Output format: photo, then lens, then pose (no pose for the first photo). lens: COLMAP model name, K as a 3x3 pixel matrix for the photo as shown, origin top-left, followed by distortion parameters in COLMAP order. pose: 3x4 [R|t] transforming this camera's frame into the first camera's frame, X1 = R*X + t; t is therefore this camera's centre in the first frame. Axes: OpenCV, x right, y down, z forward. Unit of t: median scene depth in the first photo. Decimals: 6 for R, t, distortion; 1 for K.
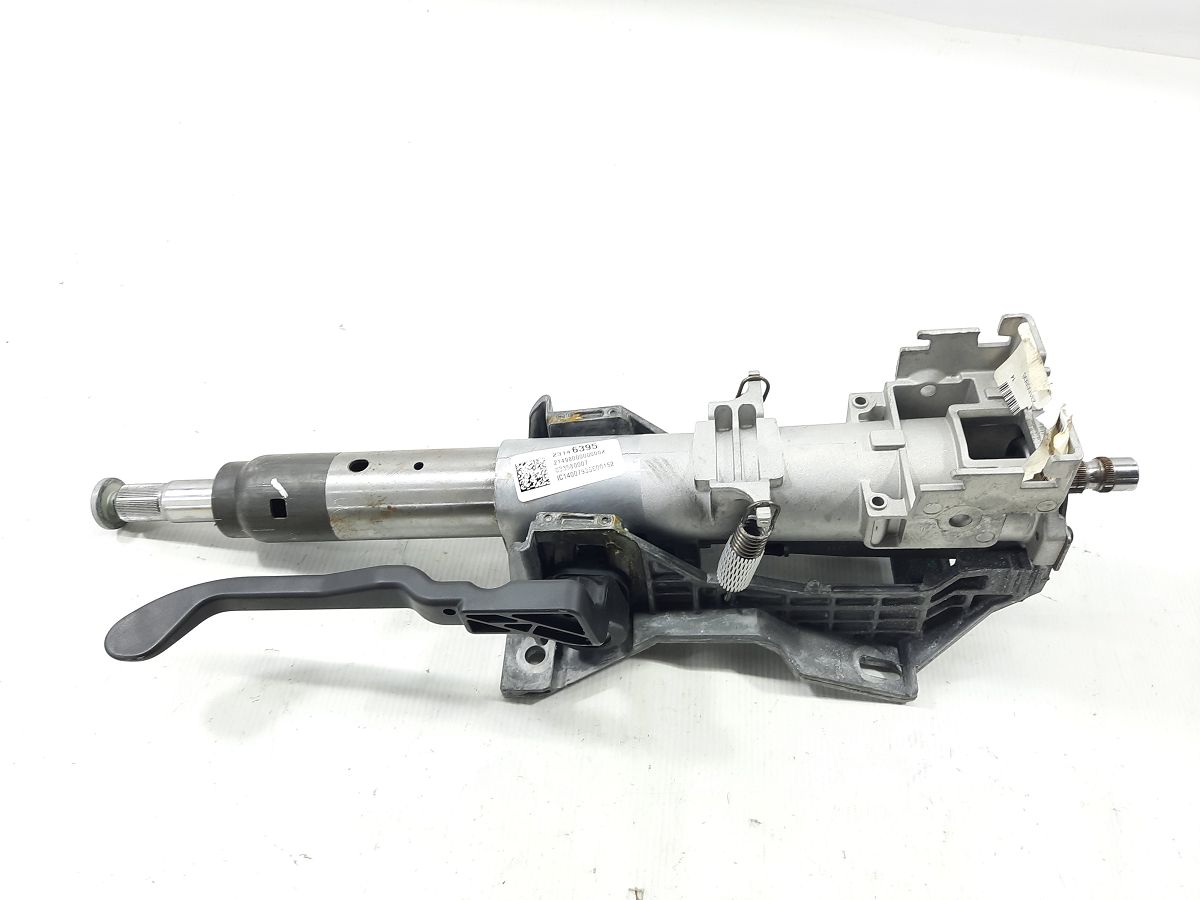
lens RADIAL K [[881.4, 0, 600.0], [0, 881.4, 450.0], [0, 0, 1]] dist [0.000958, -0.000670]
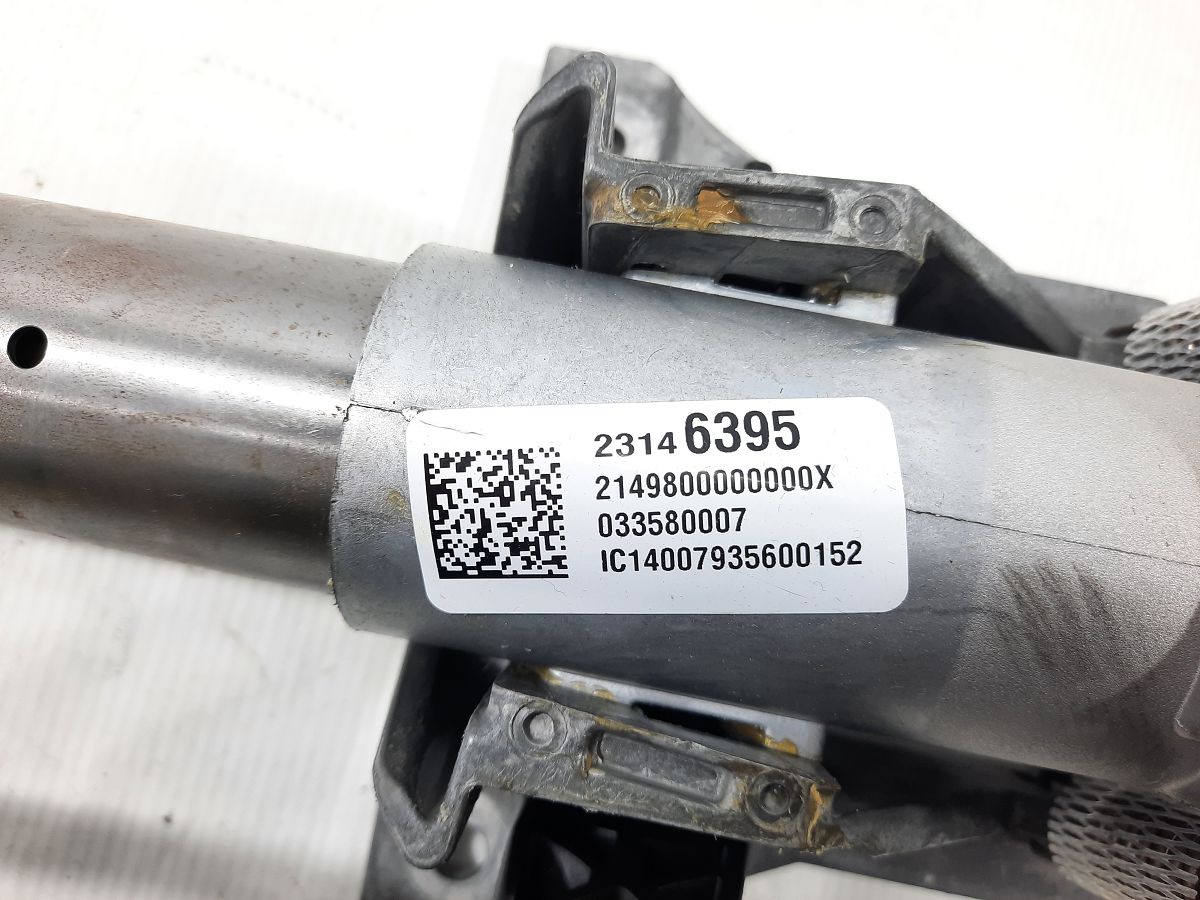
lens RADIAL K [[881.4, 0, 600.0], [0, 881.4, 450.0], [0, 0, 1]] dist [0.000958, -0.000670]
pose [[0.986693, 0.137010, 0.087554, -0.070080], [-0.162341, 0.799987, 0.577638, -0.119168], [0.009099, -0.584165, 0.811584, 0.798748]]
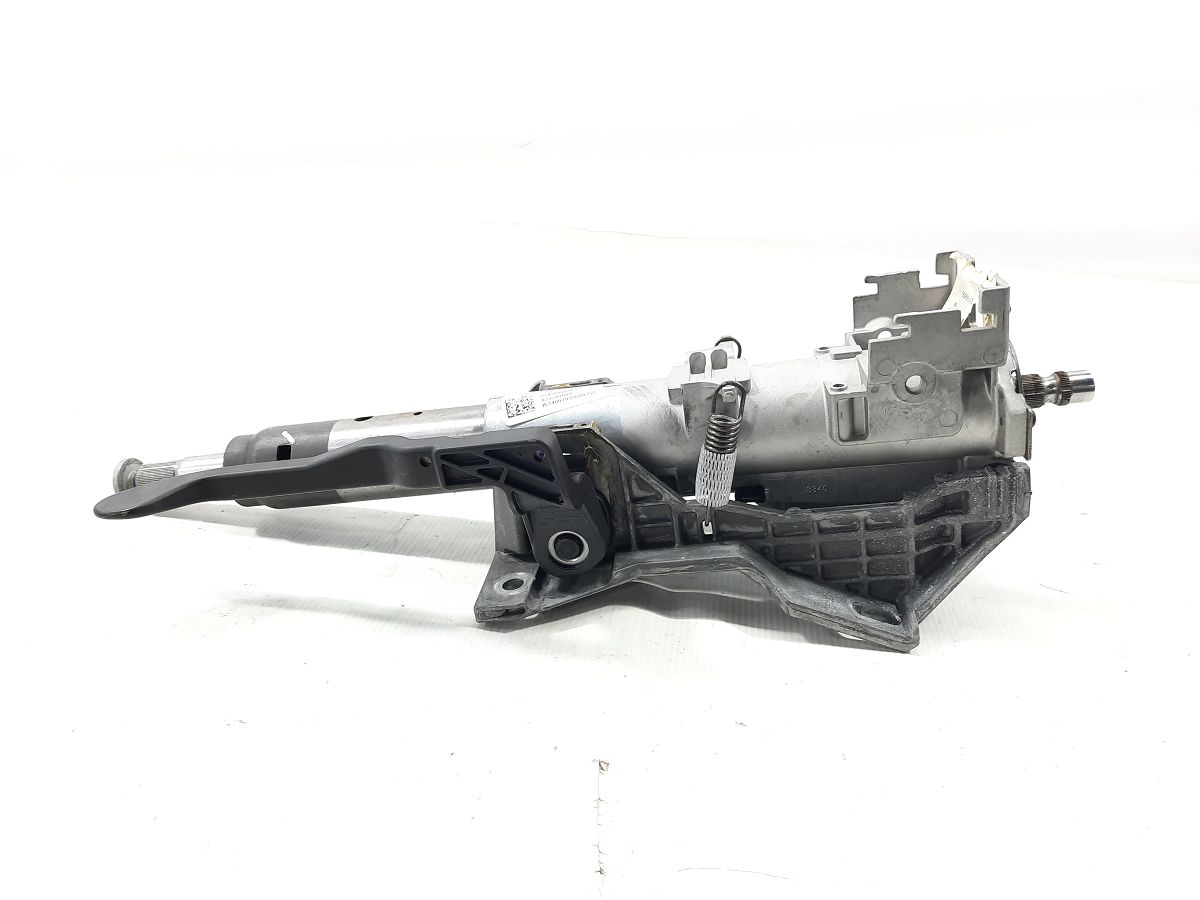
lens RADIAL K [[881.4, 0, 600.0], [0, 881.4, 450.0], [0, 0, 1]] dist [0.000958, -0.000670]
pose [[0.998289, -0.001735, -0.058442, 0.080901], [-0.024744, 0.893089, -0.449199, 0.540053], [0.052973, 0.449876, 0.891518, 0.067877]]
